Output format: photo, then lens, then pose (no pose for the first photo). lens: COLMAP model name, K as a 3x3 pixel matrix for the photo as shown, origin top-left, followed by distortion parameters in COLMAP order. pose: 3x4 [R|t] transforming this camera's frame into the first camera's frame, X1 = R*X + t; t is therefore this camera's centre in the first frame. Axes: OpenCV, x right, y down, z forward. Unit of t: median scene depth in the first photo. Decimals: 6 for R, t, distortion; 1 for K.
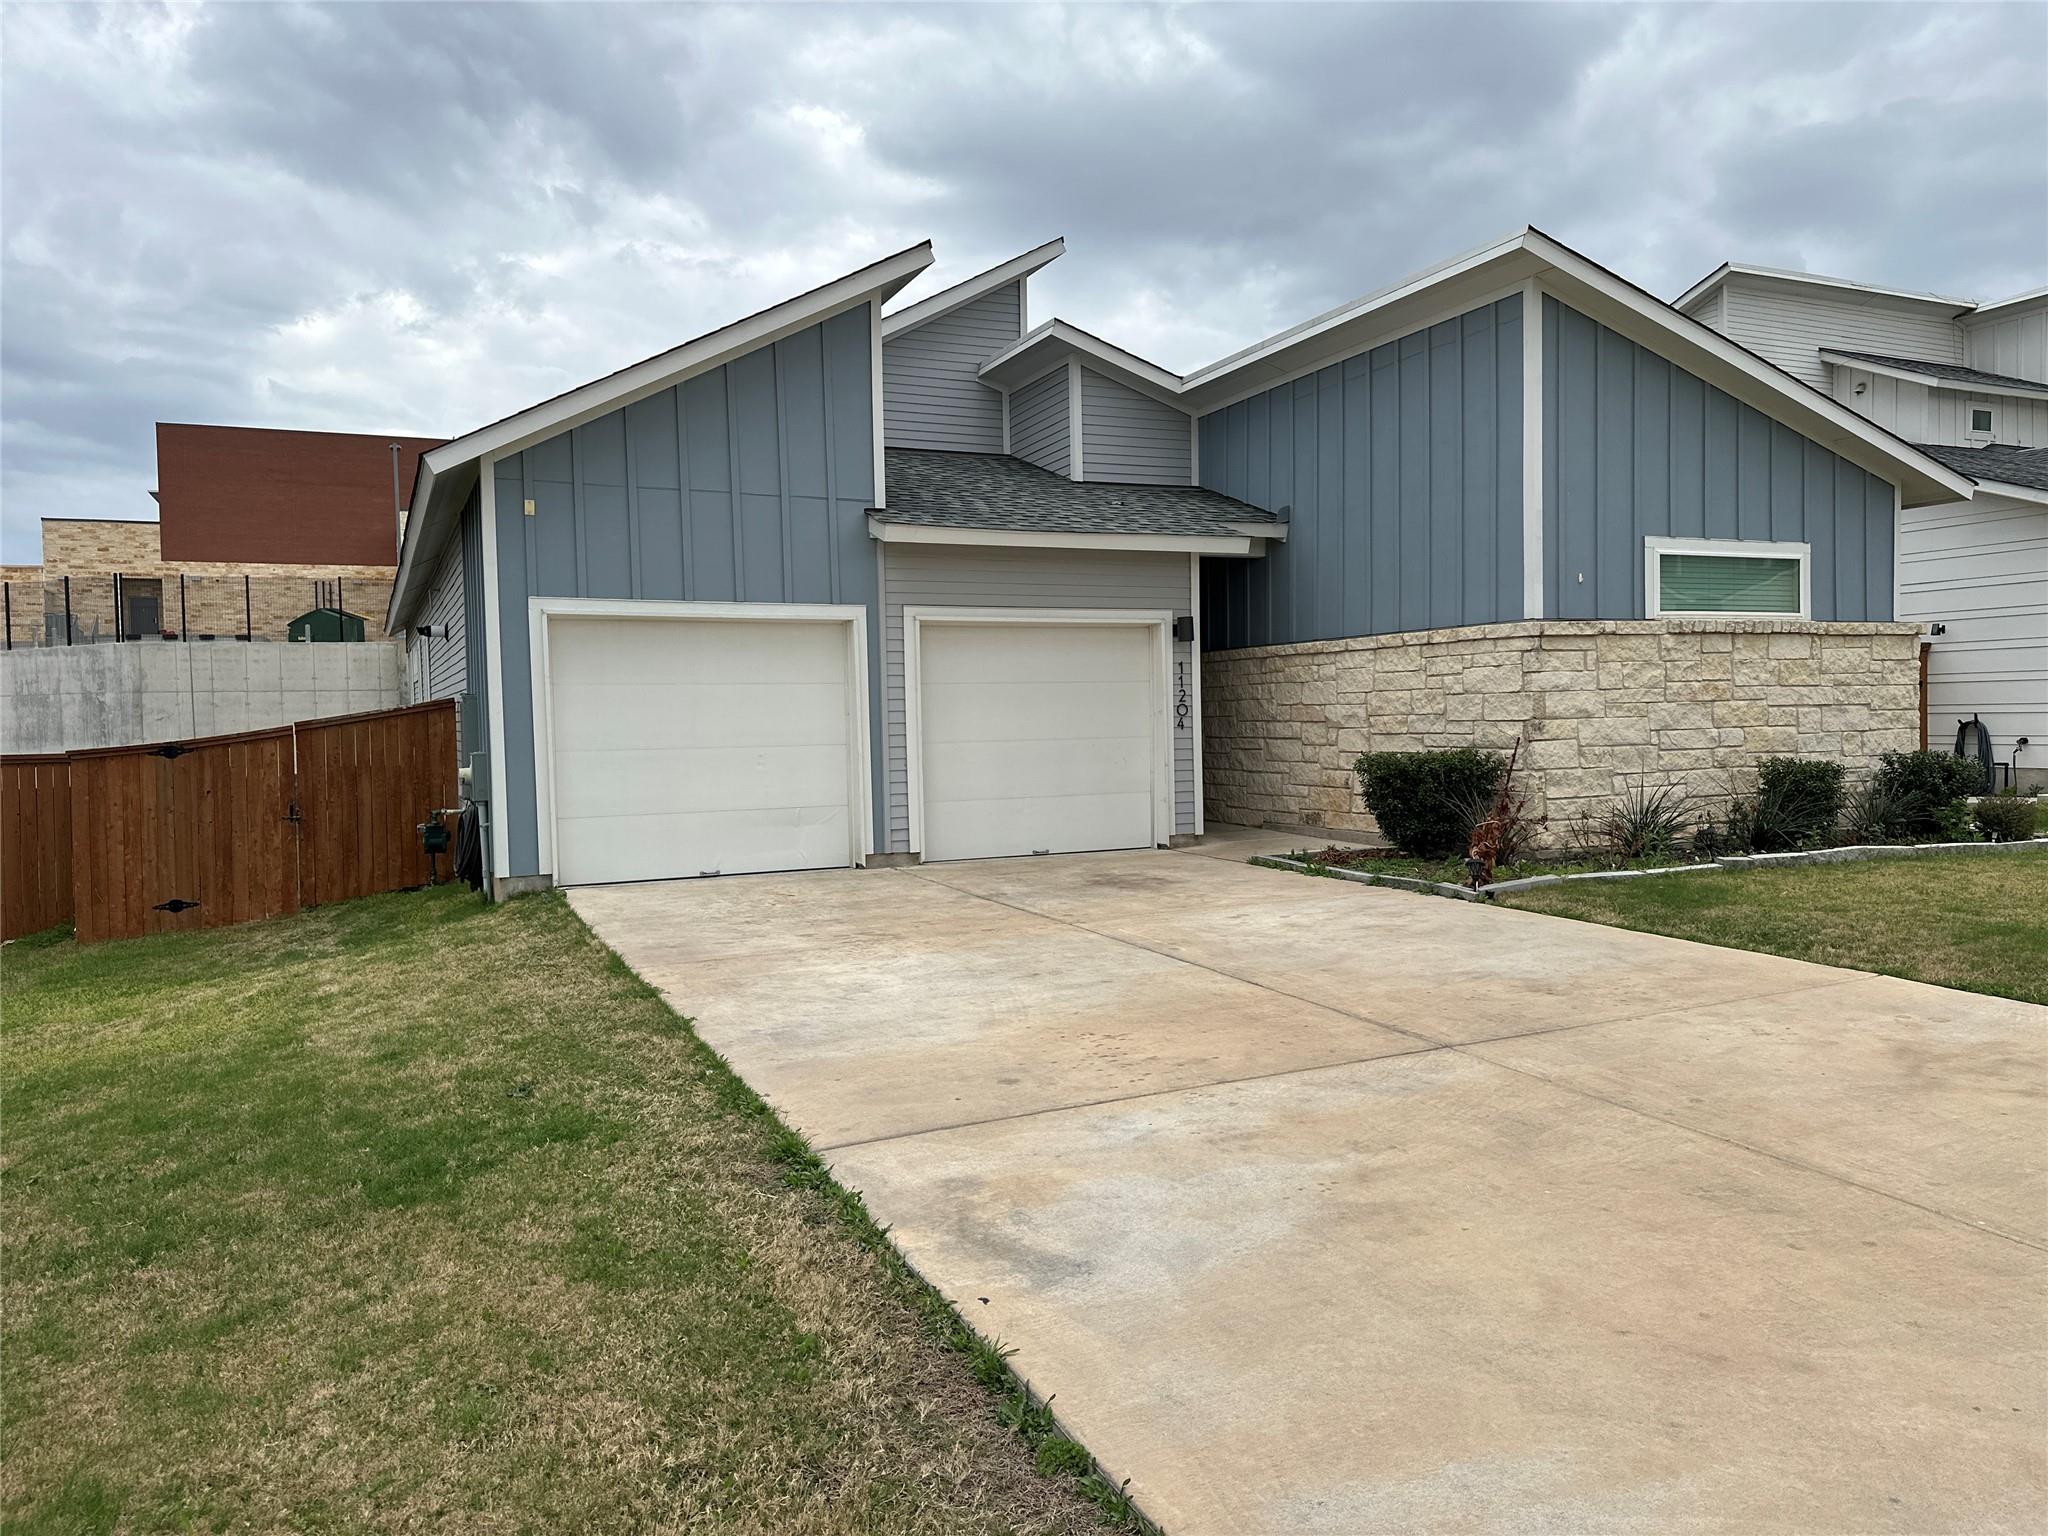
lens RADIAL K [[1432.5, 0, 1024.0], [0, 1432.5, 768.0], [0, 0, 1]] dist [0.051506, -0.052519]
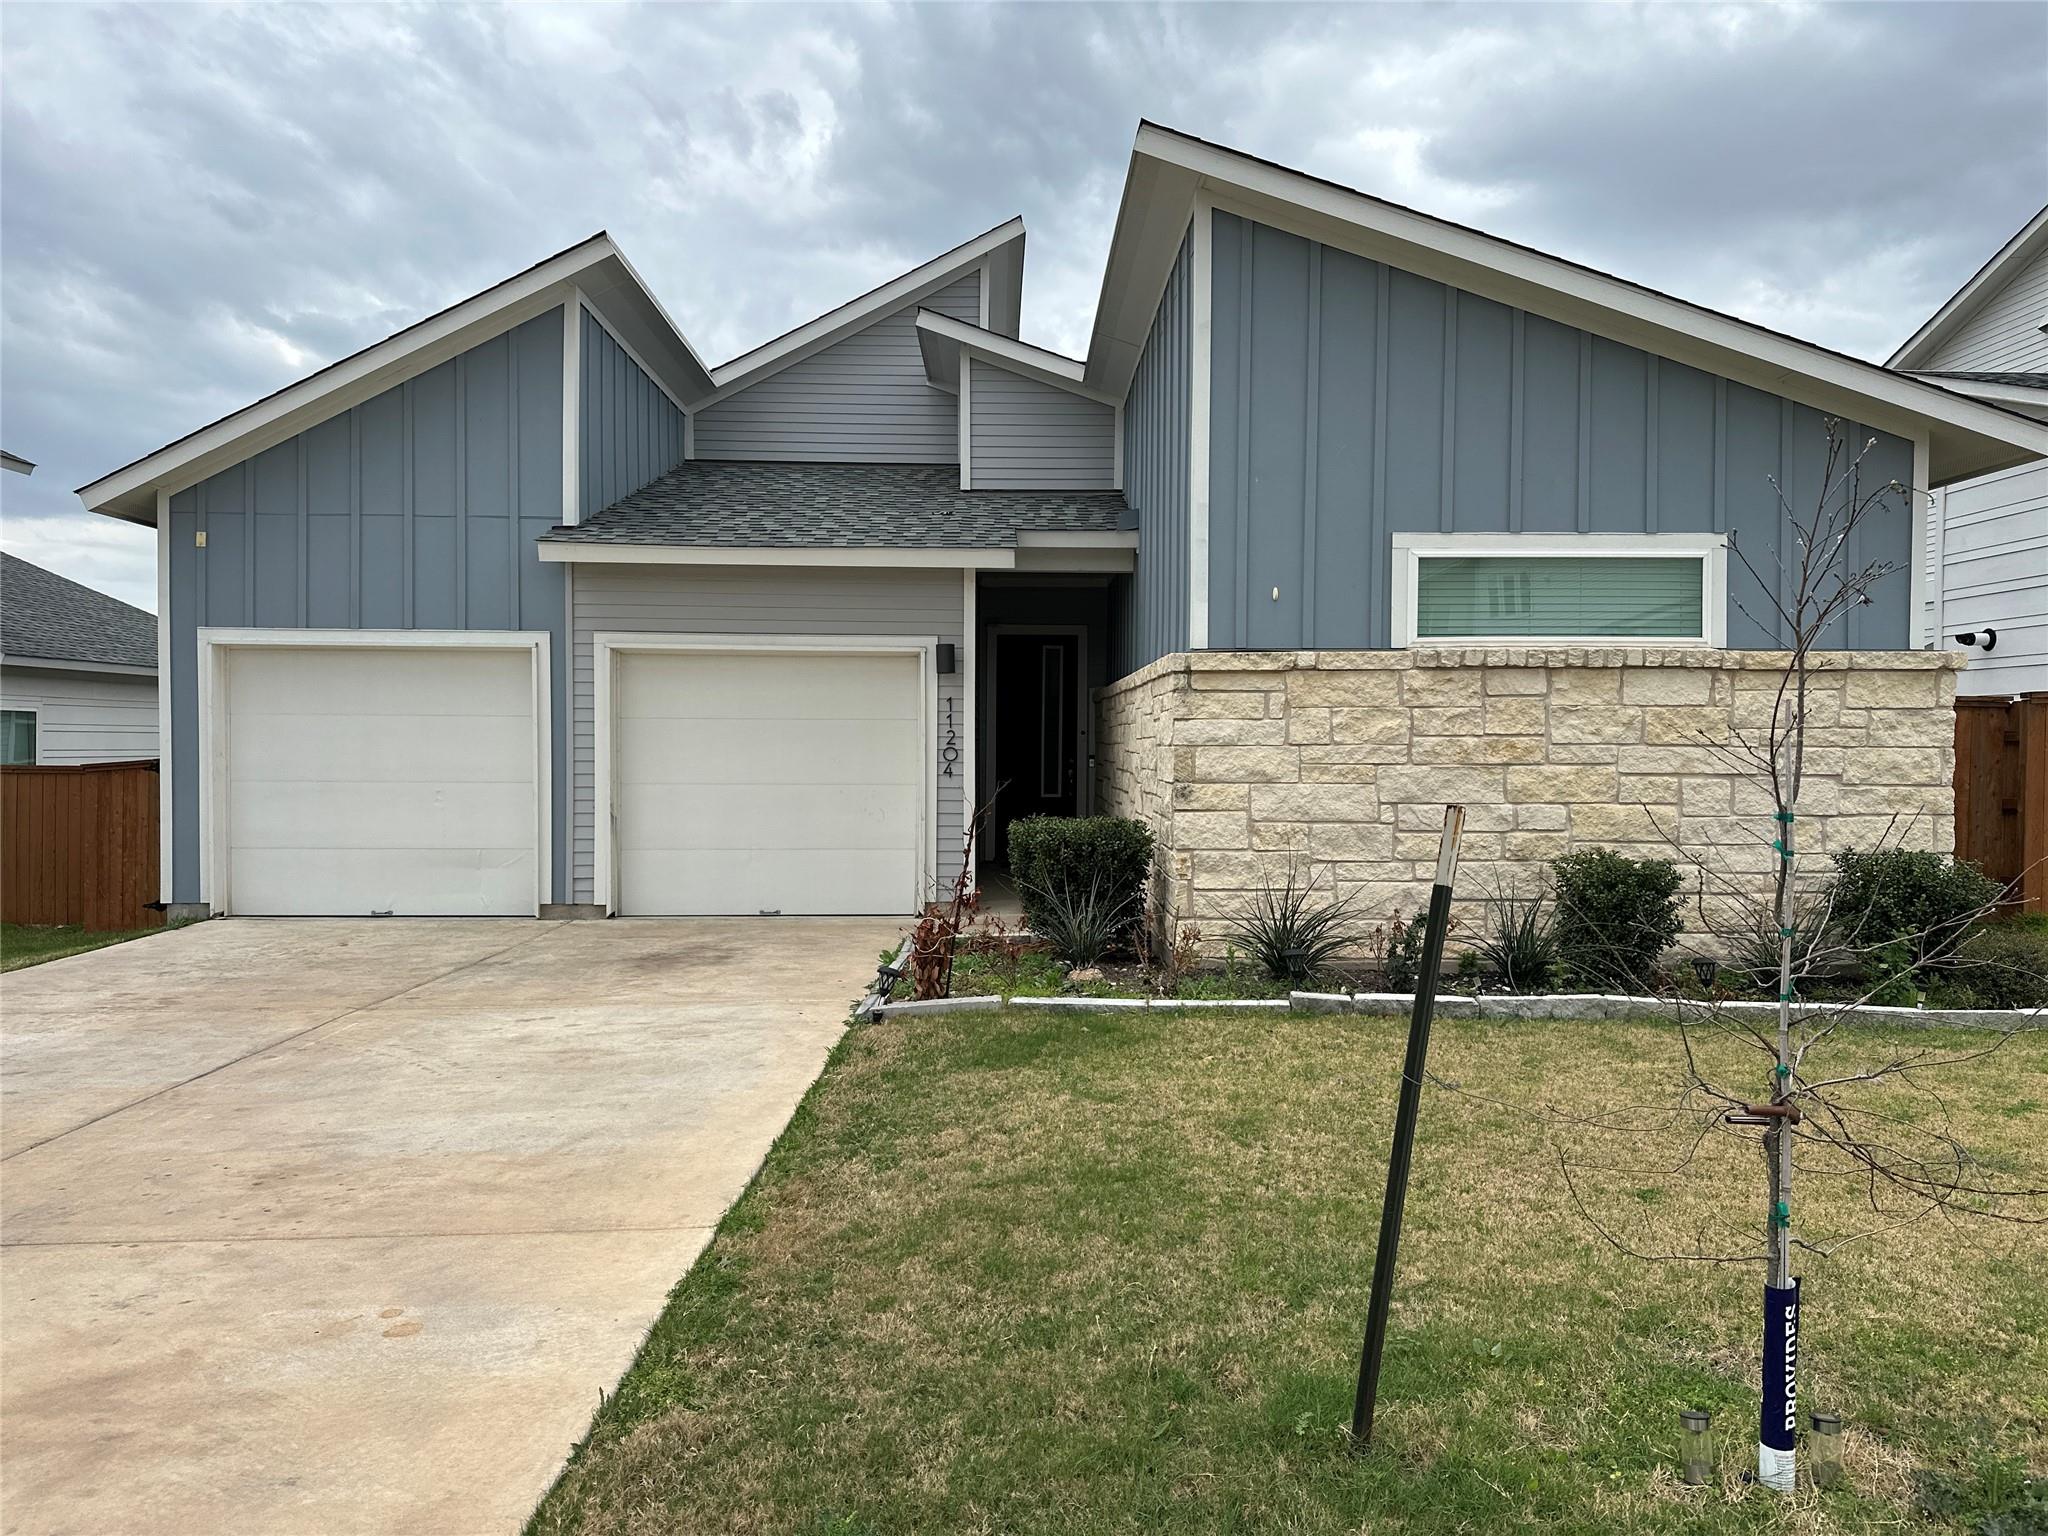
lens RADIAL K [[1421.1, 0, 1047.4], [0, 1421.1, 748.7], [0, 0, 1]] dist [0.039354, -0.049716]
pose [[0.923571, 0.026076, -0.382540, 0.521722], [-0.037550, 0.999040, -0.022555, -0.029329], [0.381585, 0.035196, 0.923663, 0.272688]]
